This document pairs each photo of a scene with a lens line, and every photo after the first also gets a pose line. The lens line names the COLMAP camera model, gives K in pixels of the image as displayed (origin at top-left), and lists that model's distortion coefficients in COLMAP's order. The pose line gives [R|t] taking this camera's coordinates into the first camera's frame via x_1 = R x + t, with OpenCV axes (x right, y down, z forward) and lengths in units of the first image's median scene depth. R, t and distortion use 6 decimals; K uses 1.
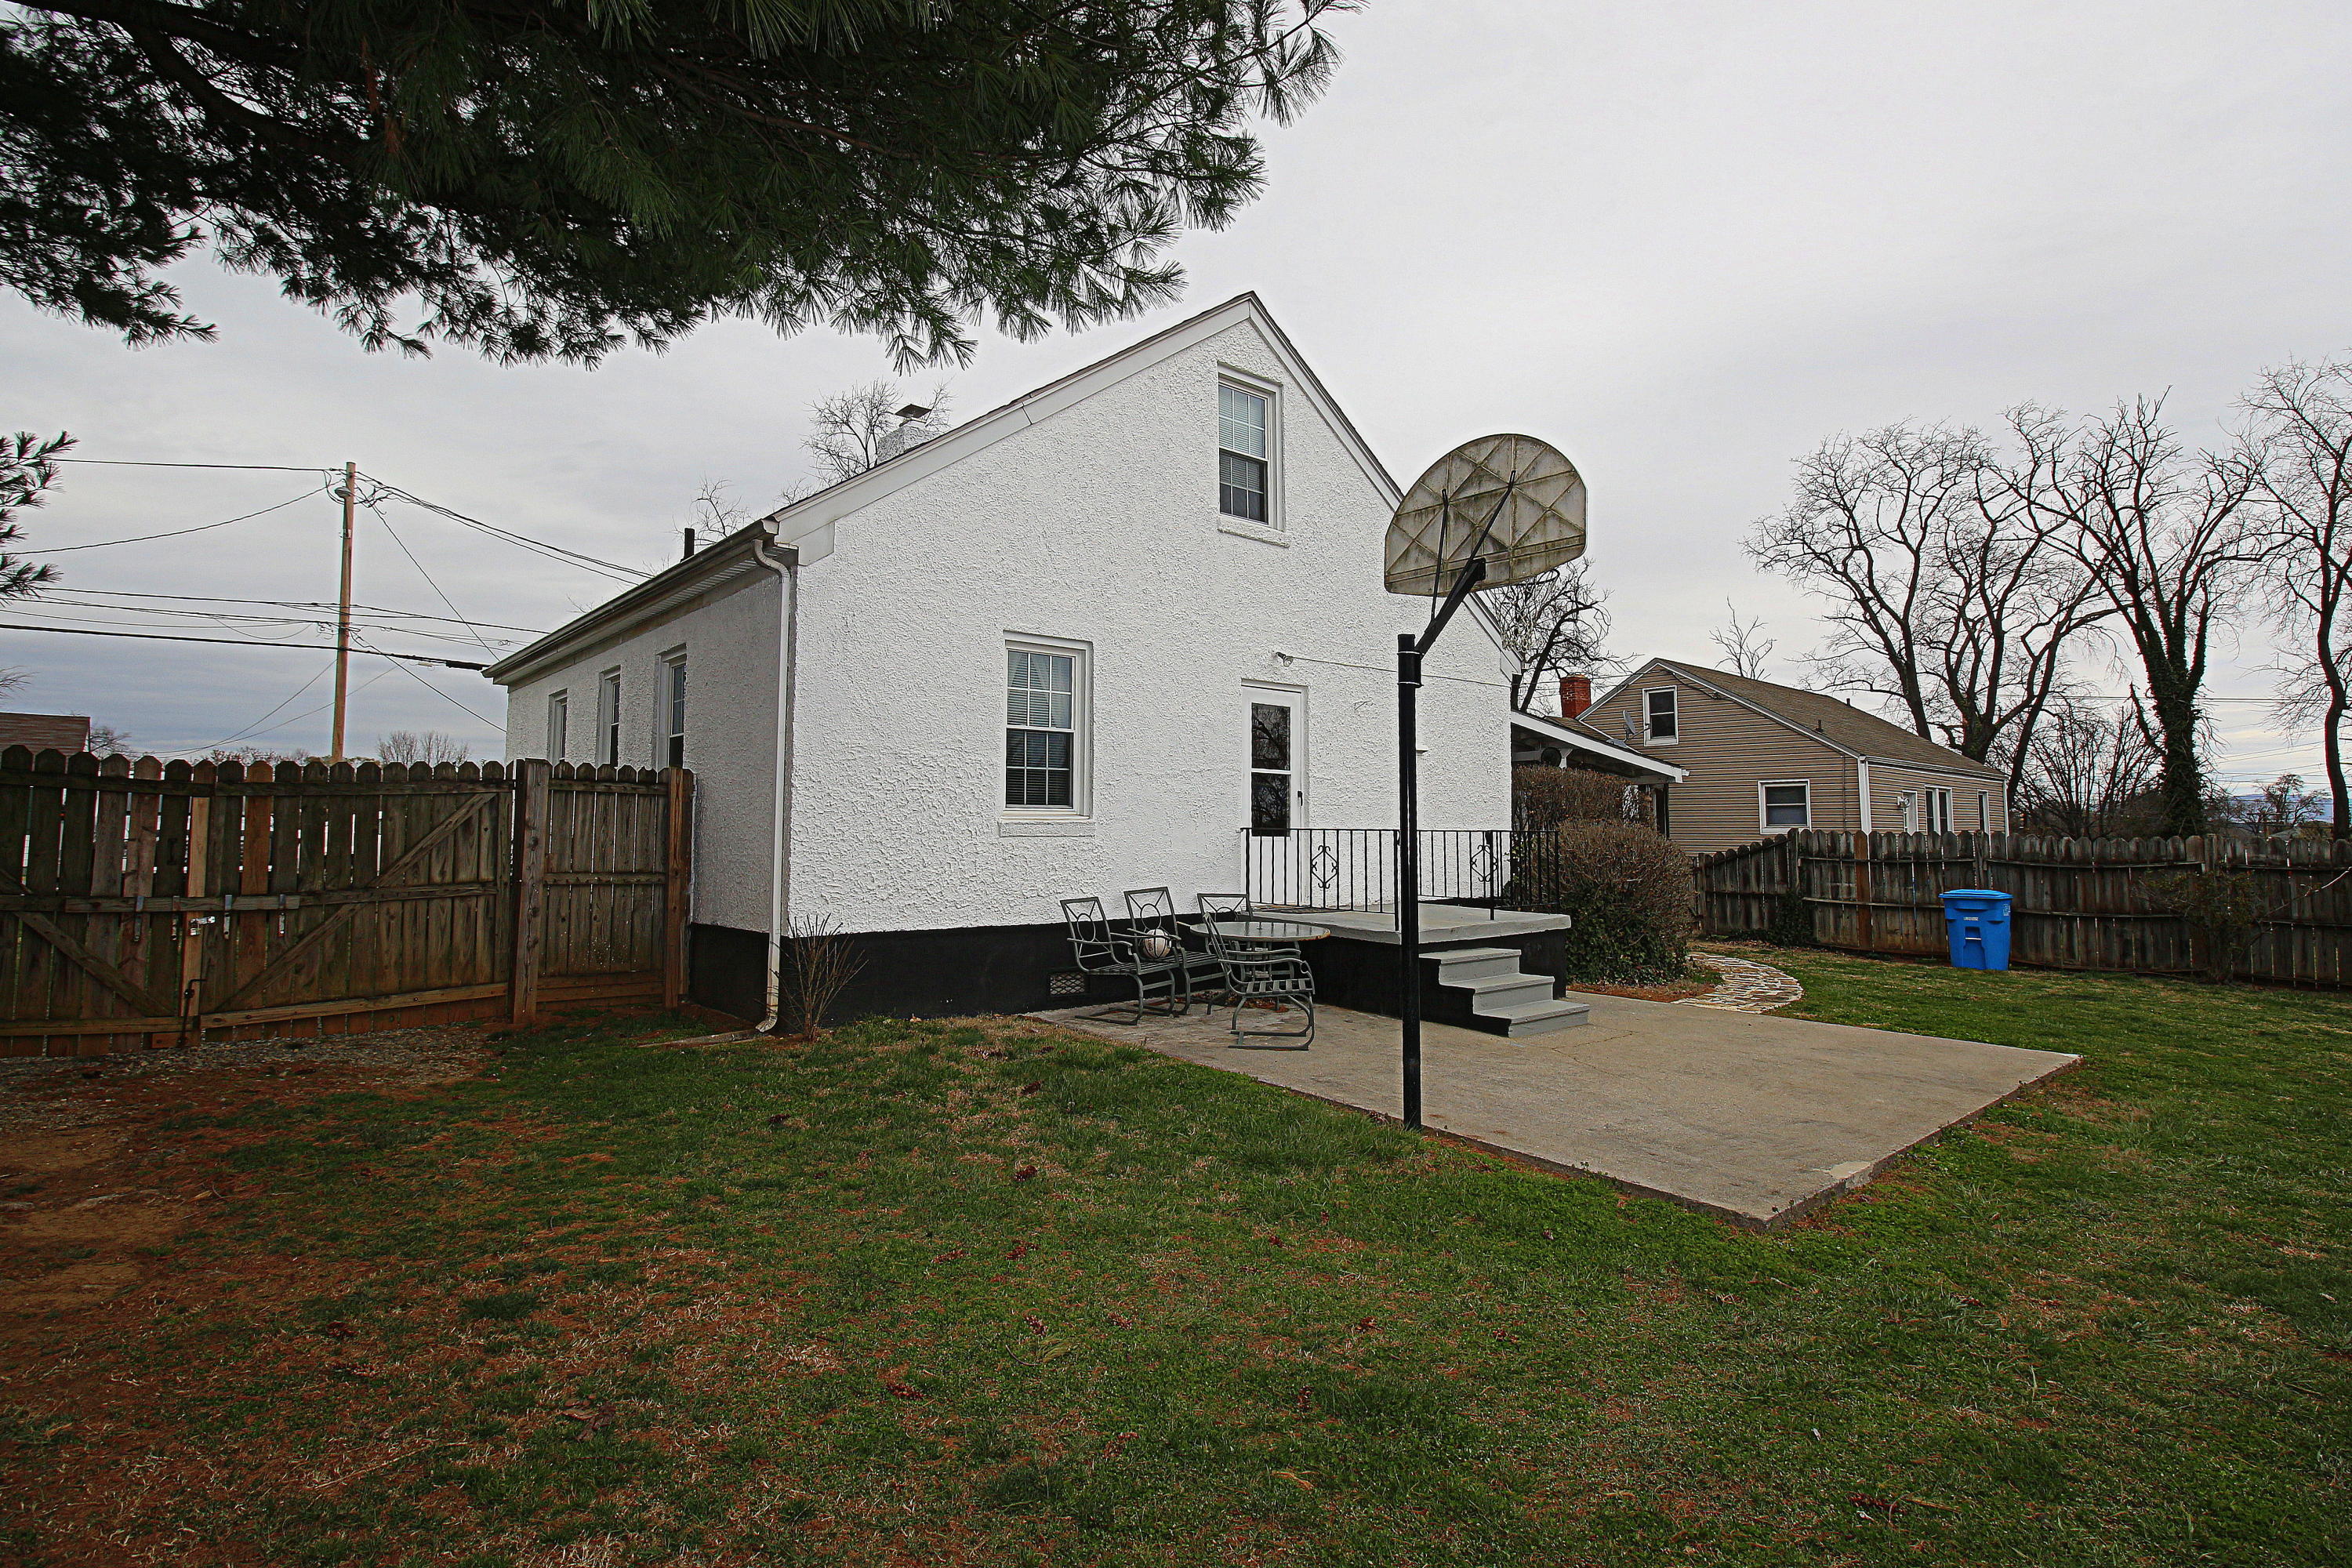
lens RADIAL K [[1136.0, 0, 1176.5], [0, 1136.0, 757.2], [0, 0, 1]] dist [0.000977, -0.013632]
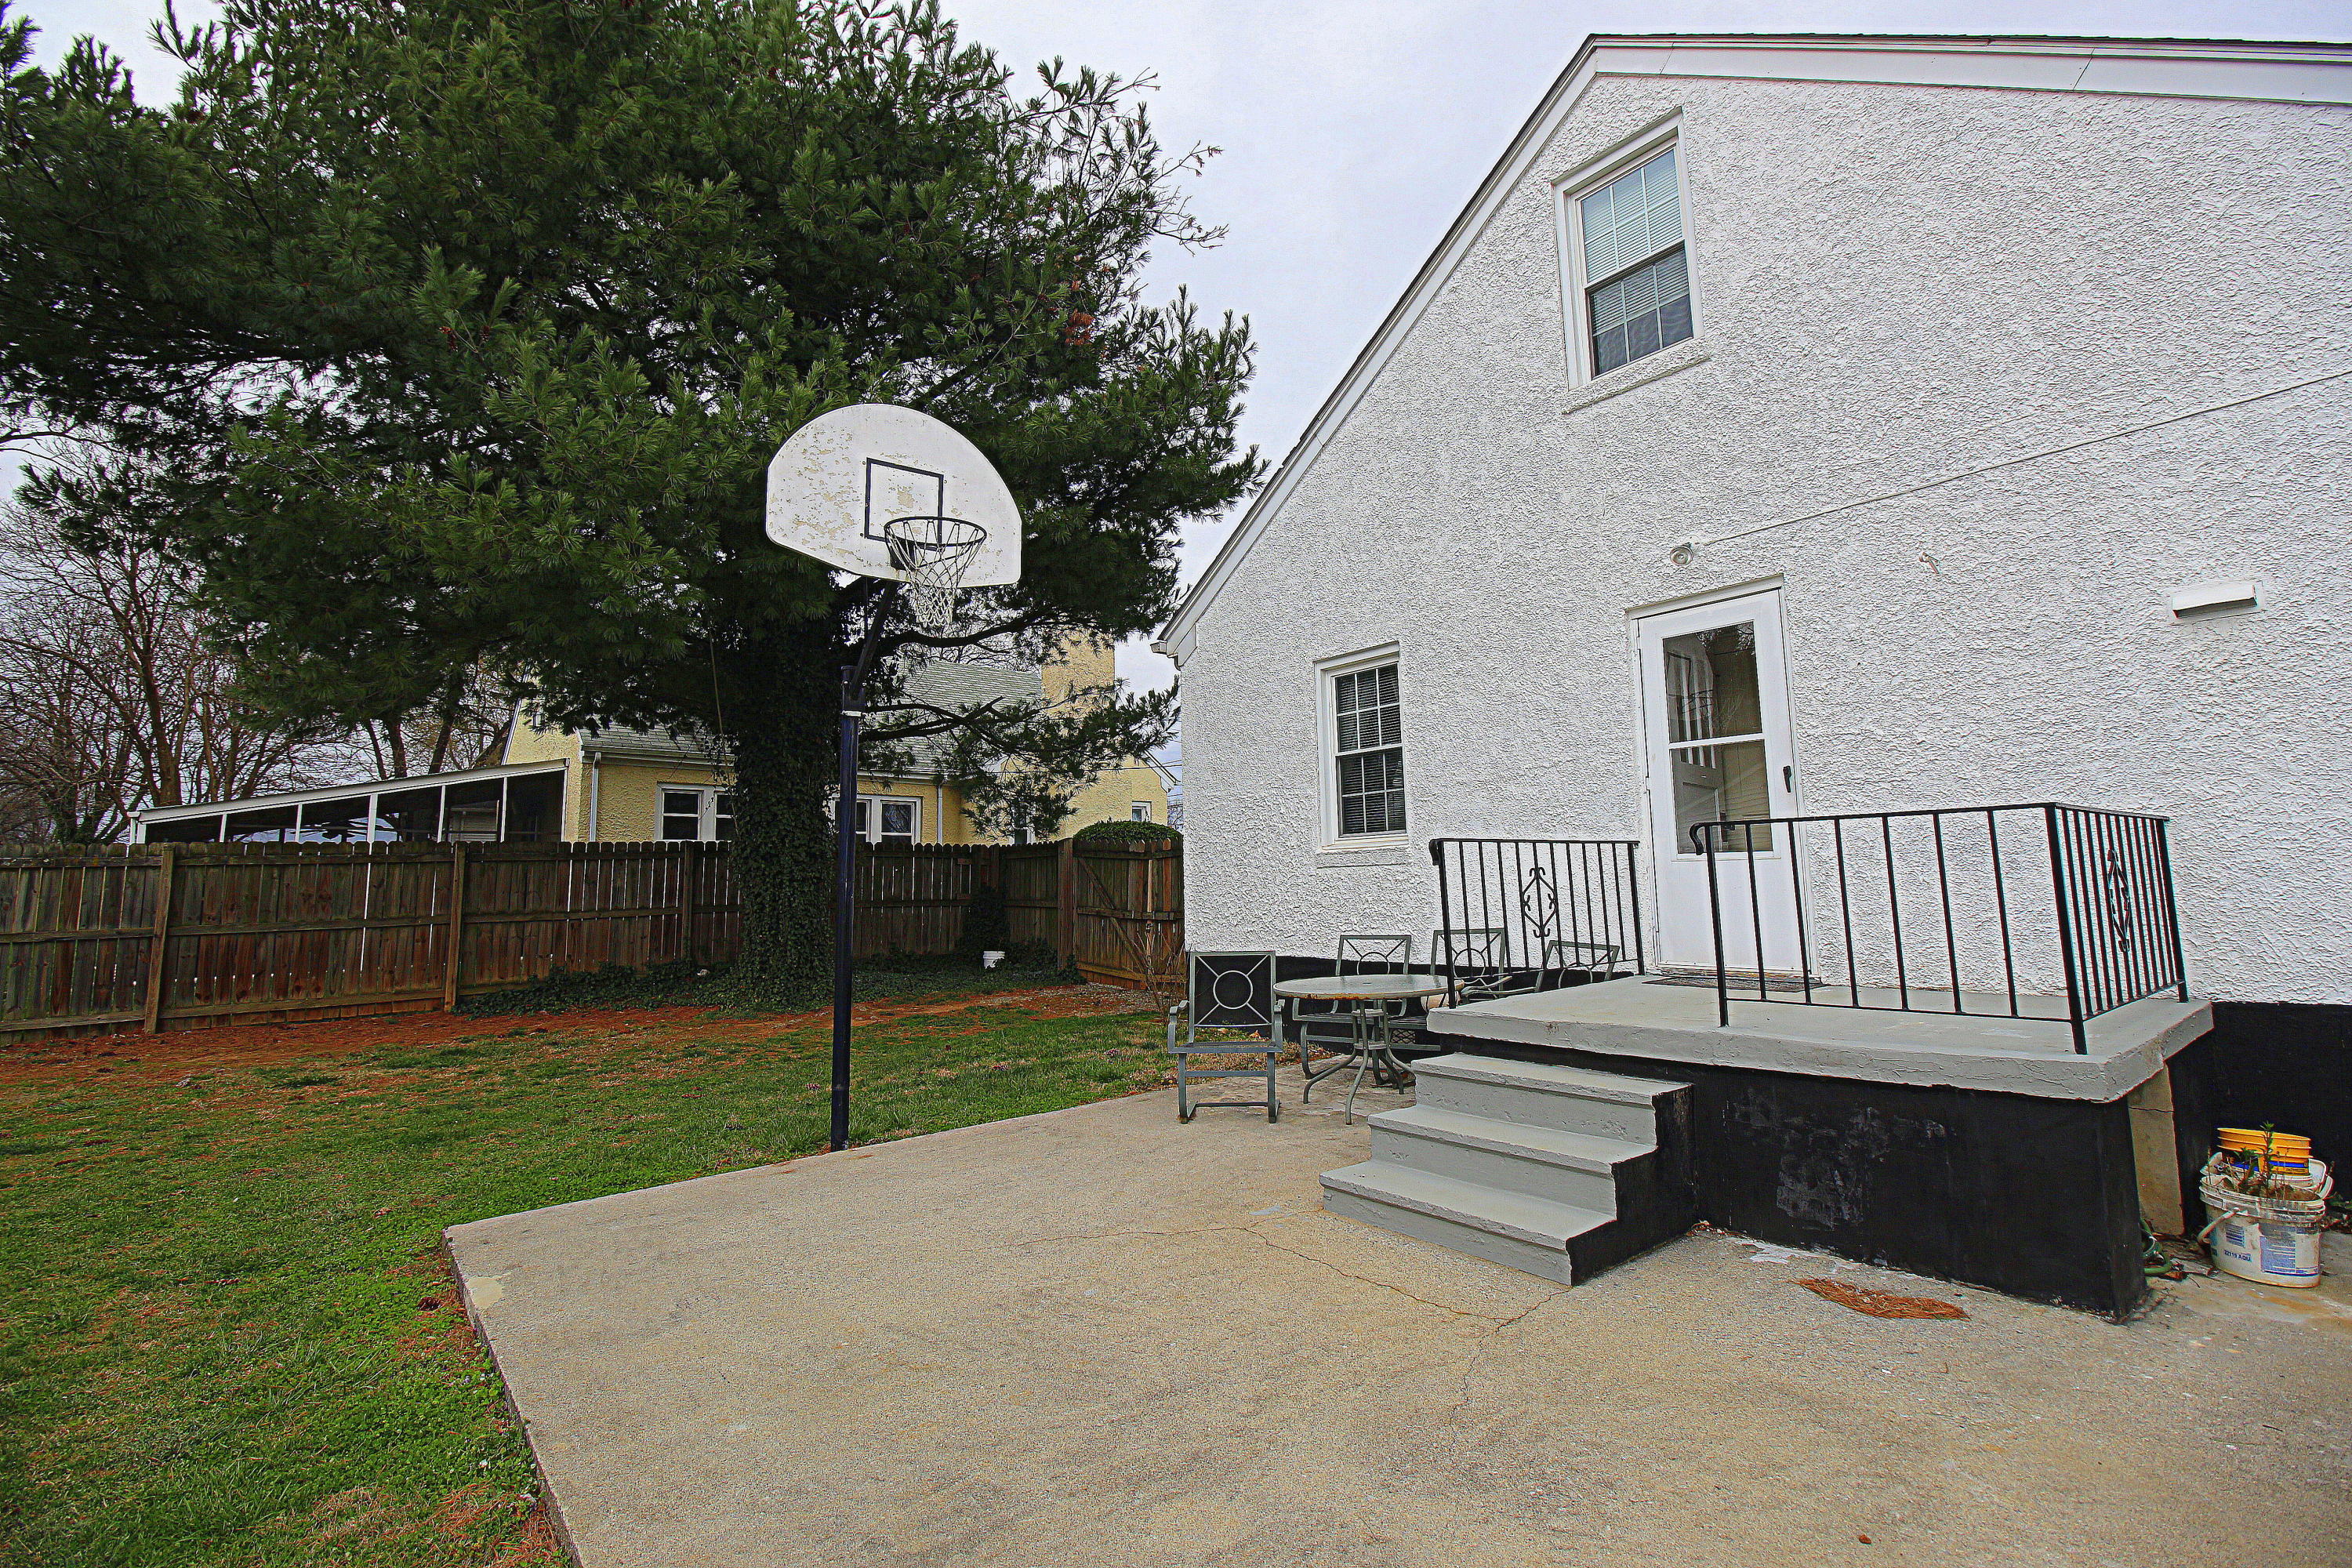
lens RADIAL K [[1093.2, 0, 1168.1], [0, 1093.2, 756.0], [0, 0, 1]] dist [0.002375, -0.013162]
pose [[-0.027396, -0.124712, -0.991815, 0.679433], [0.091702, 0.987690, -0.126726, 0.068527], [0.995410, -0.094423, -0.015623, 0.750776]]
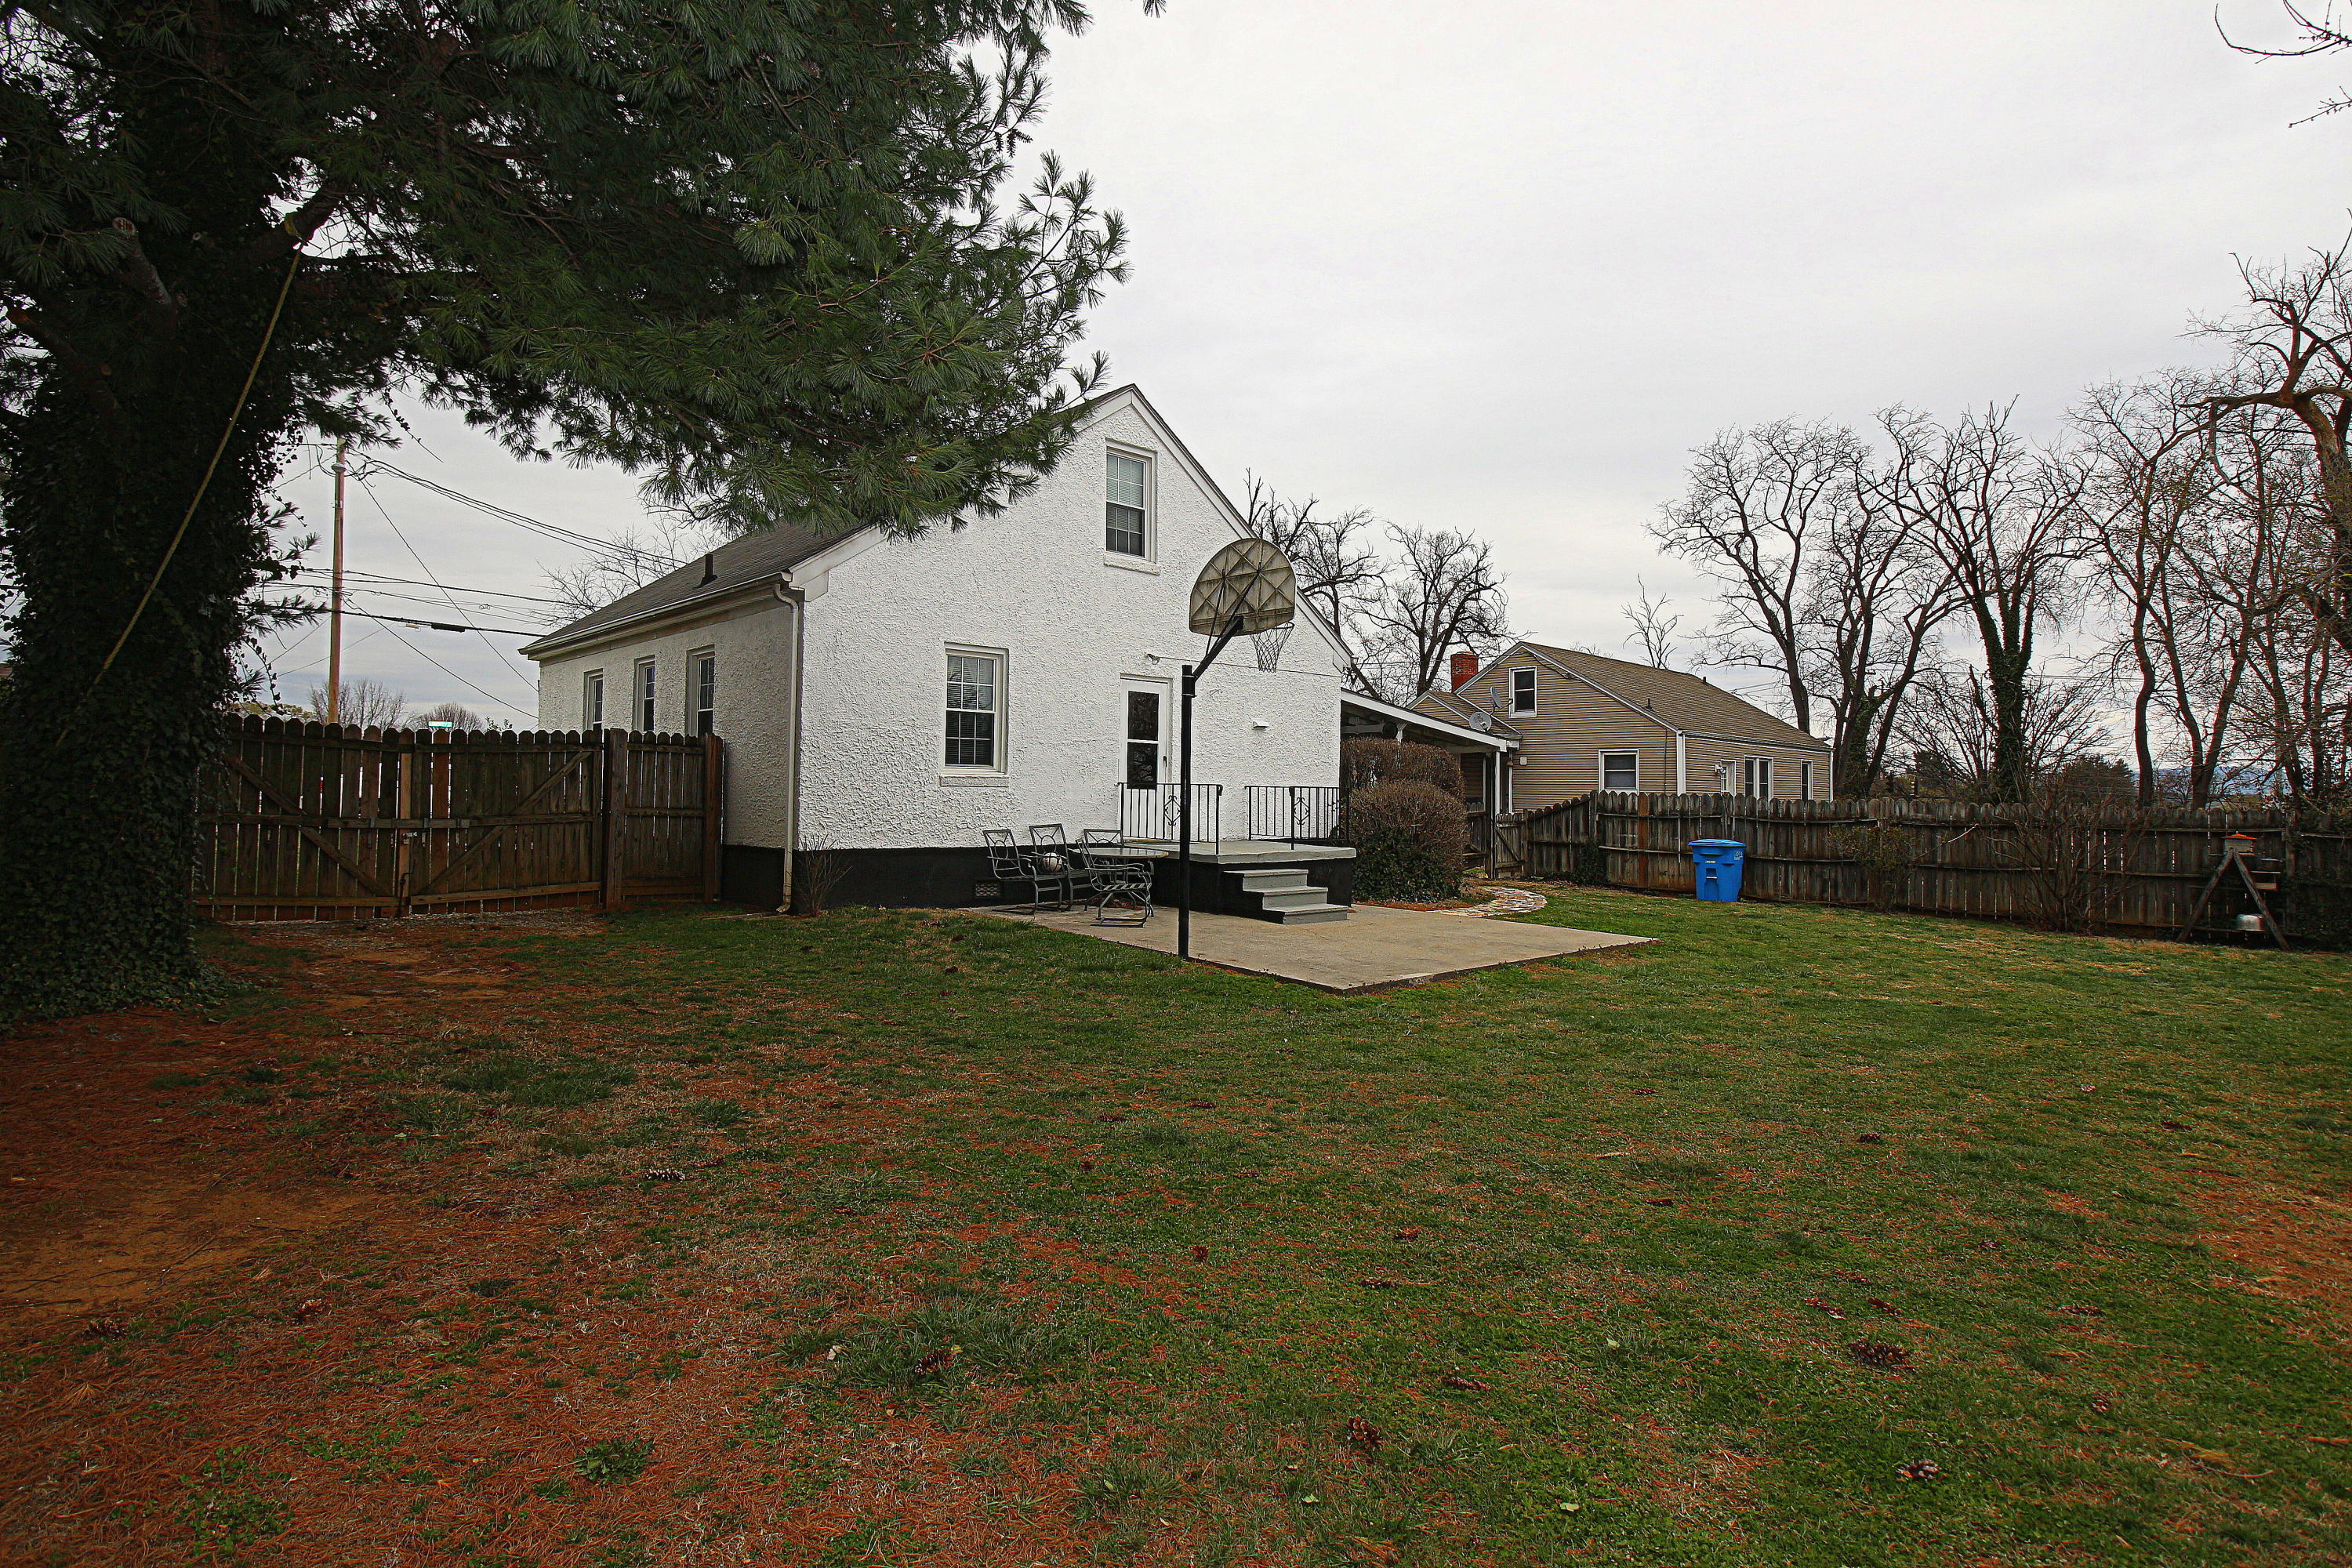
lens RADIAL K [[1179.7, 0, 1177.5], [0, 1179.7, 759.0], [0, 0, 1]] dist [0.004621, -0.015231]
pose [[0.999176, 0.012542, 0.038609, 0.073166], [-0.014015, 0.999175, 0.038114, -0.021879], [-0.038099, -0.038623, 0.998527, -0.427211]]
